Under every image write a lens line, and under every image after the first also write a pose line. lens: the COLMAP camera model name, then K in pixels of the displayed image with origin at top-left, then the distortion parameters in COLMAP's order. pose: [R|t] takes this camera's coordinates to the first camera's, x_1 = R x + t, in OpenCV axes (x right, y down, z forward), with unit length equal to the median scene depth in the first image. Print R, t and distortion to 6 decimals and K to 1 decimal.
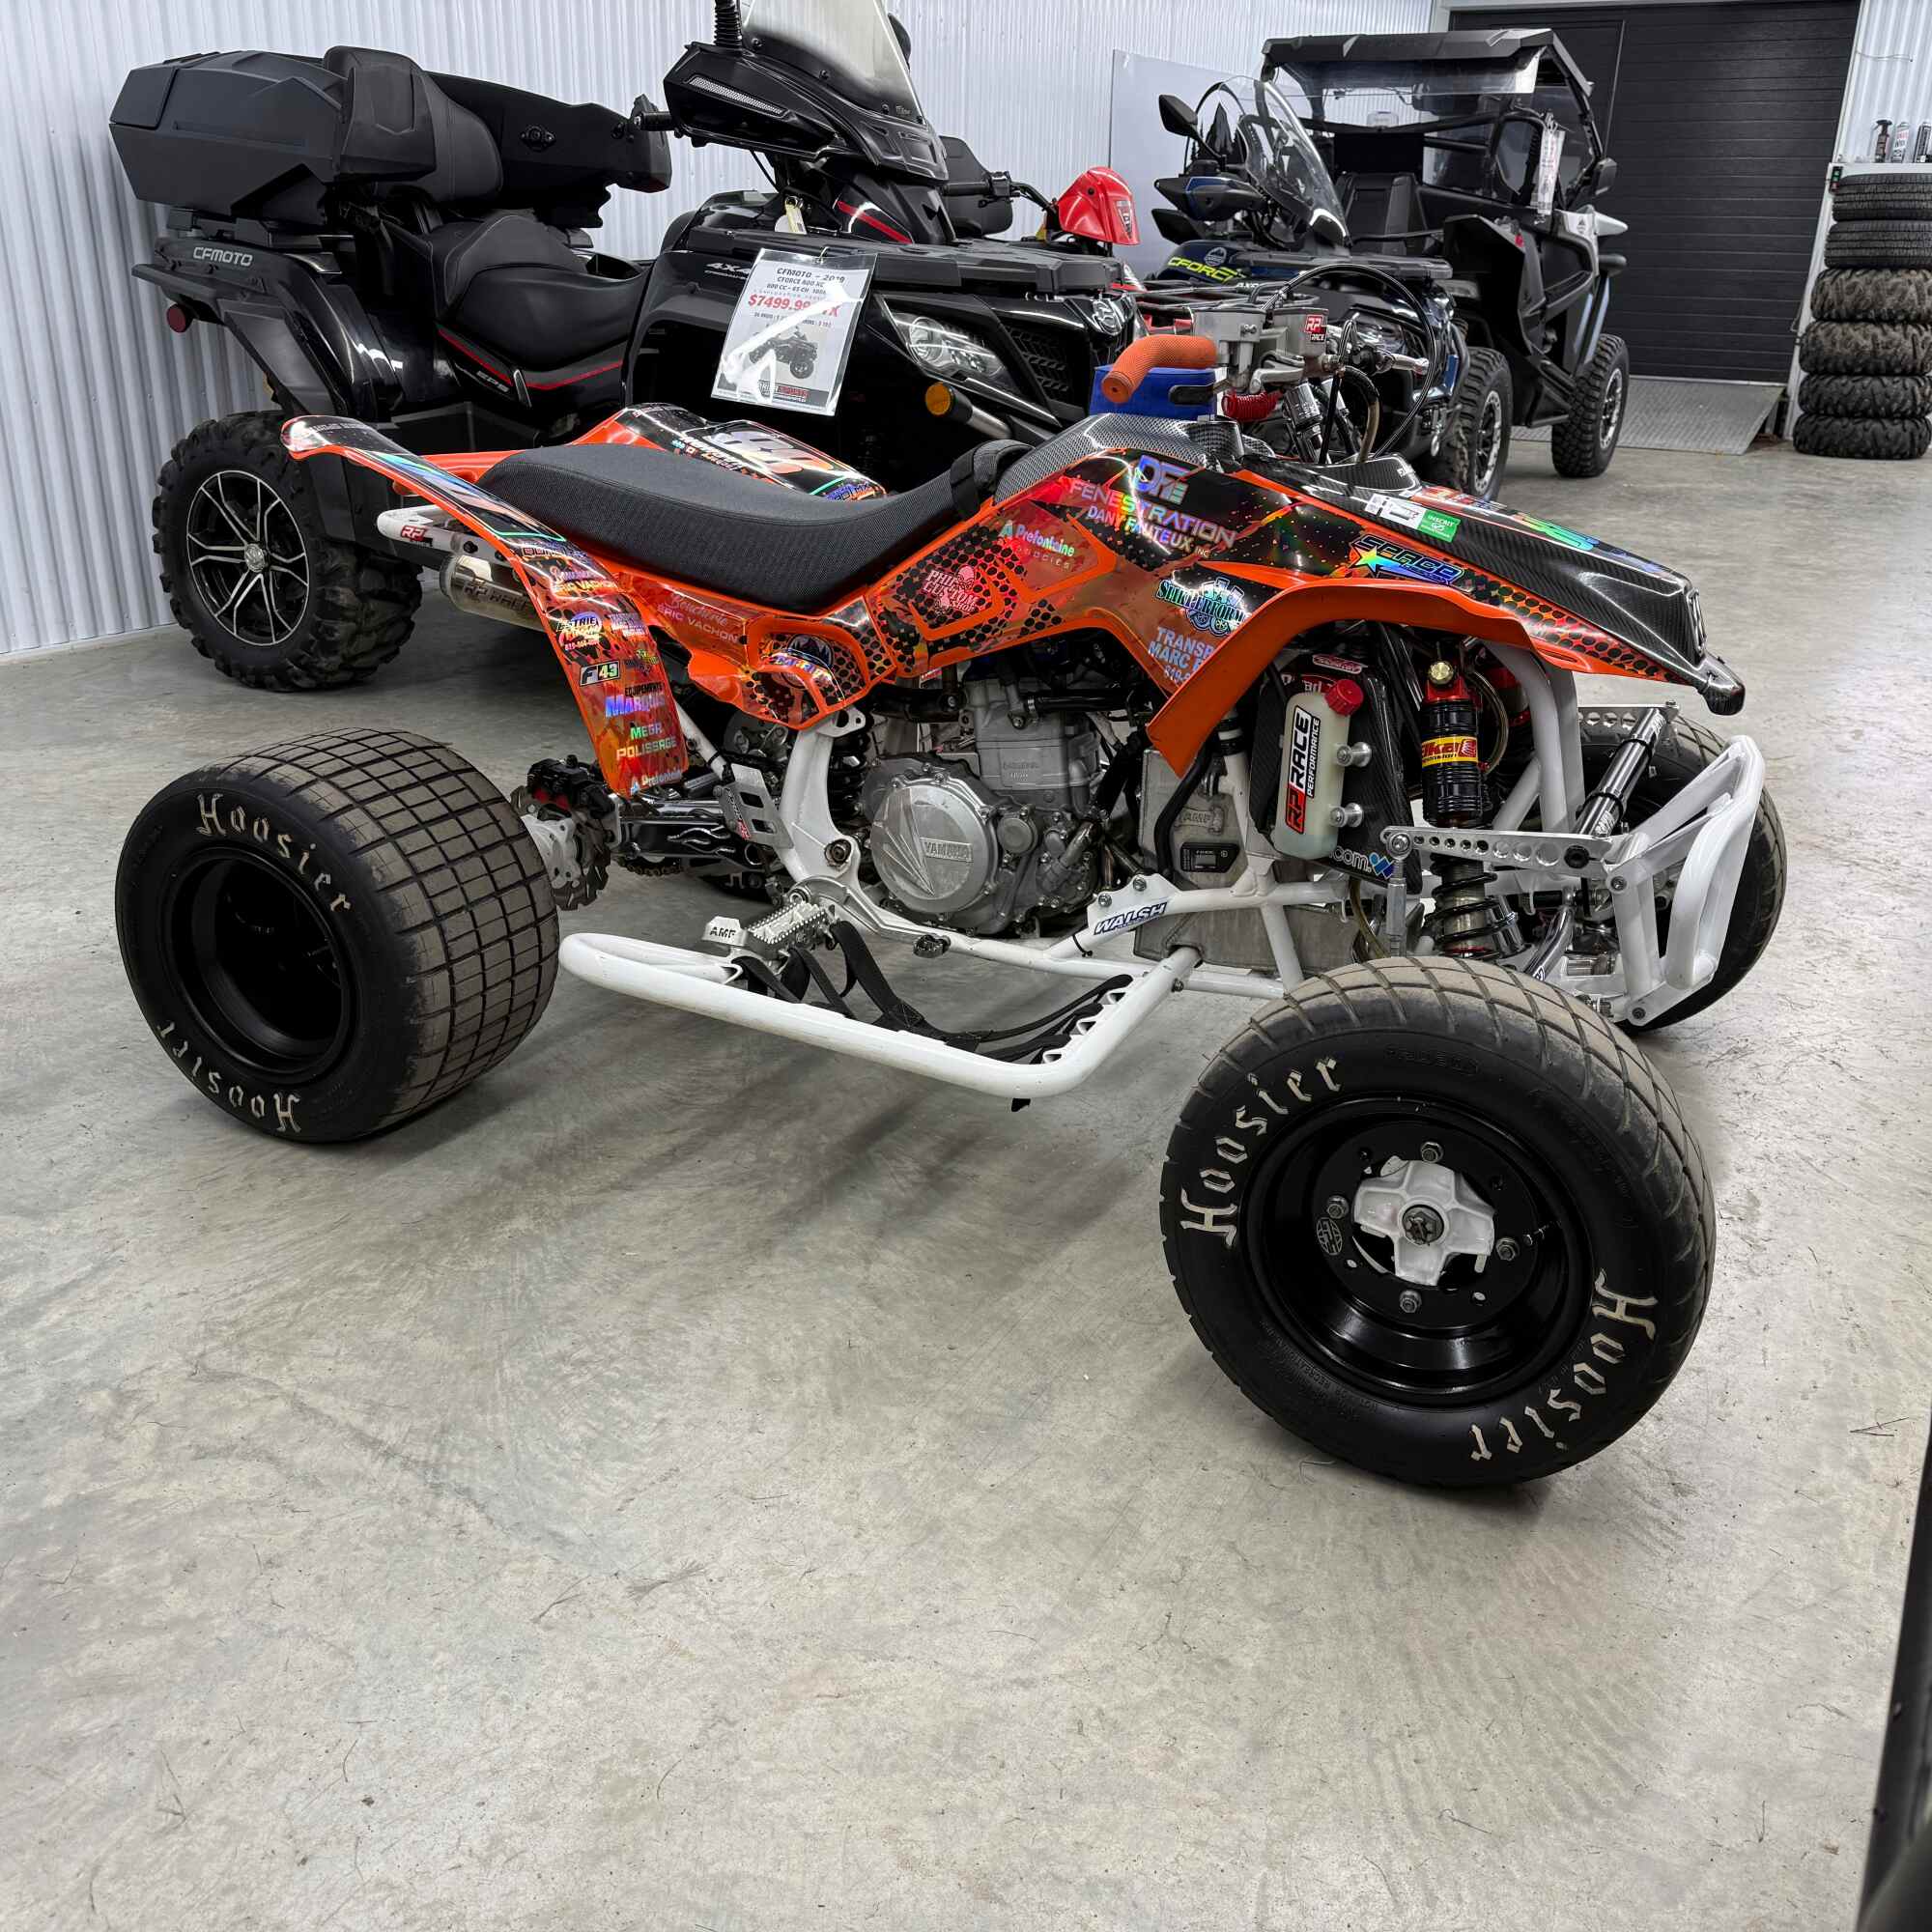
lens RADIAL K [[1789.7, 0, 966.0], [0, 1789.7, 966.0], [0, 0, 1]] dist [0.174932, -0.411952]
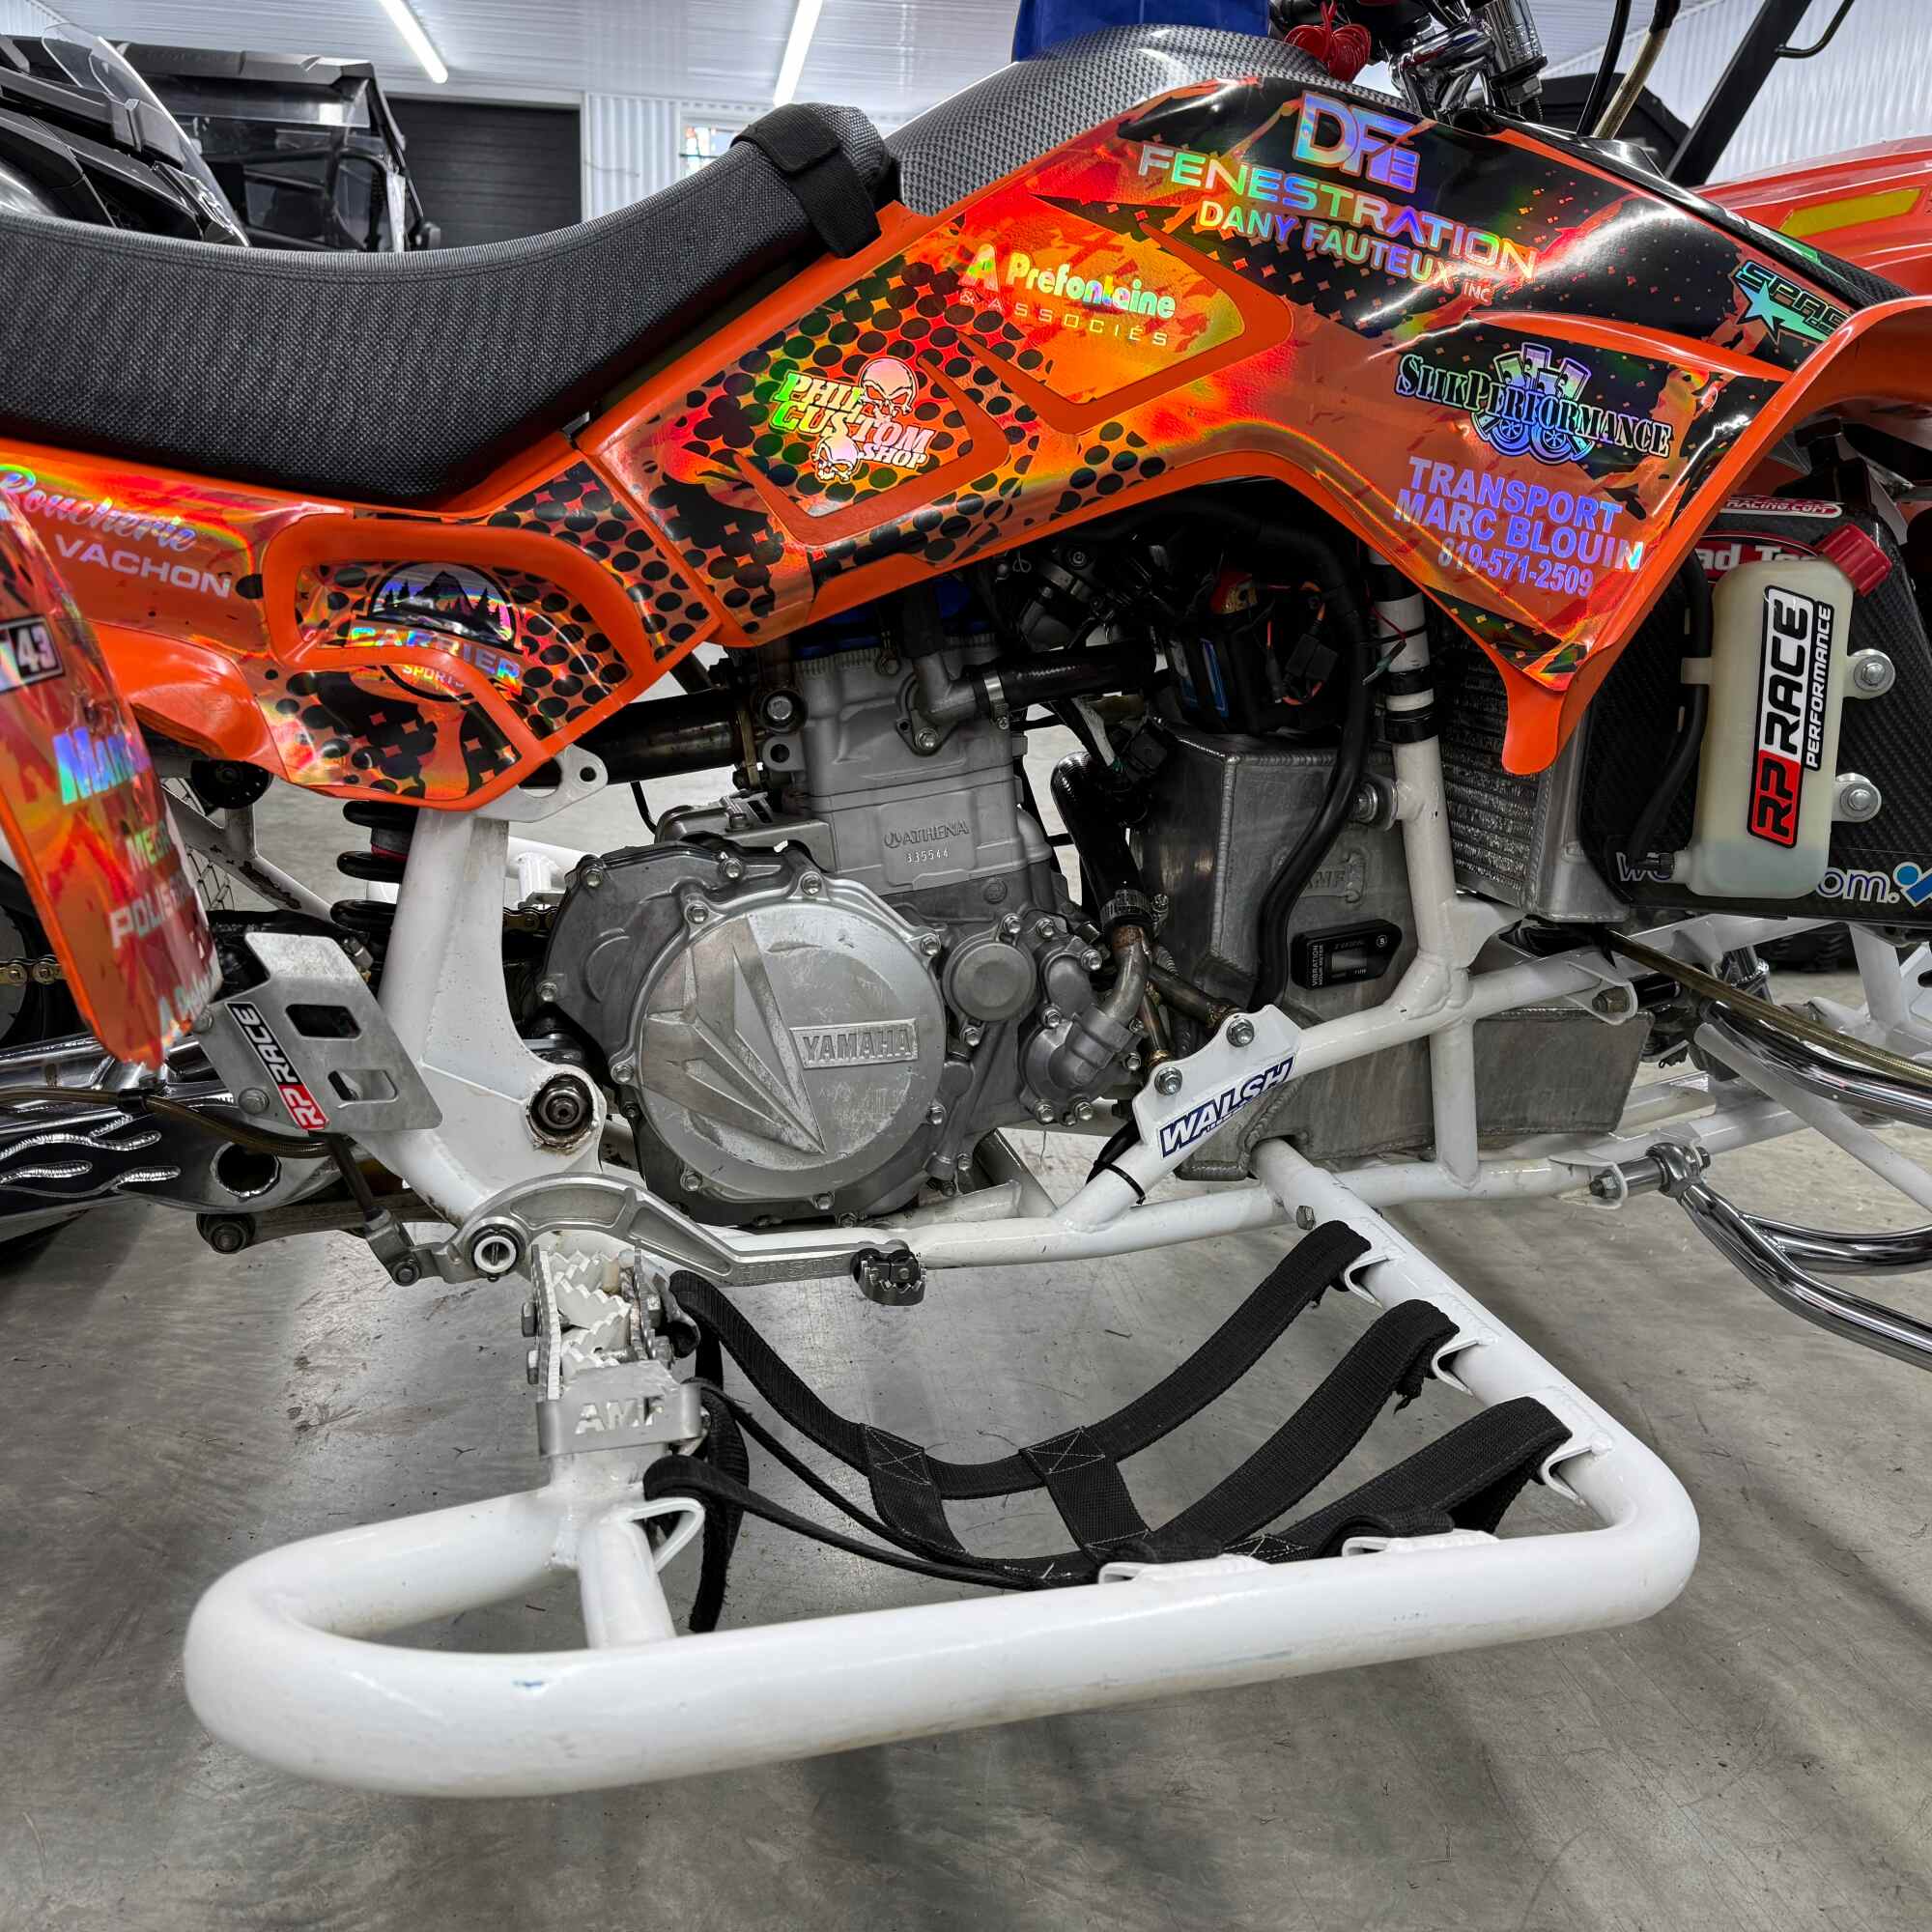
lens RADIAL K [[1789.7, 0, 966.0], [0, 1789.7, 966.0], [0, 0, 1]] dist [0.174932, -0.411952]
pose [[0.764402, -0.167119, 0.622705, -0.265660], [0.215690, 0.976458, -0.002713, -0.079435], [-0.607592, 0.136385, 0.782452, 0.672993]]
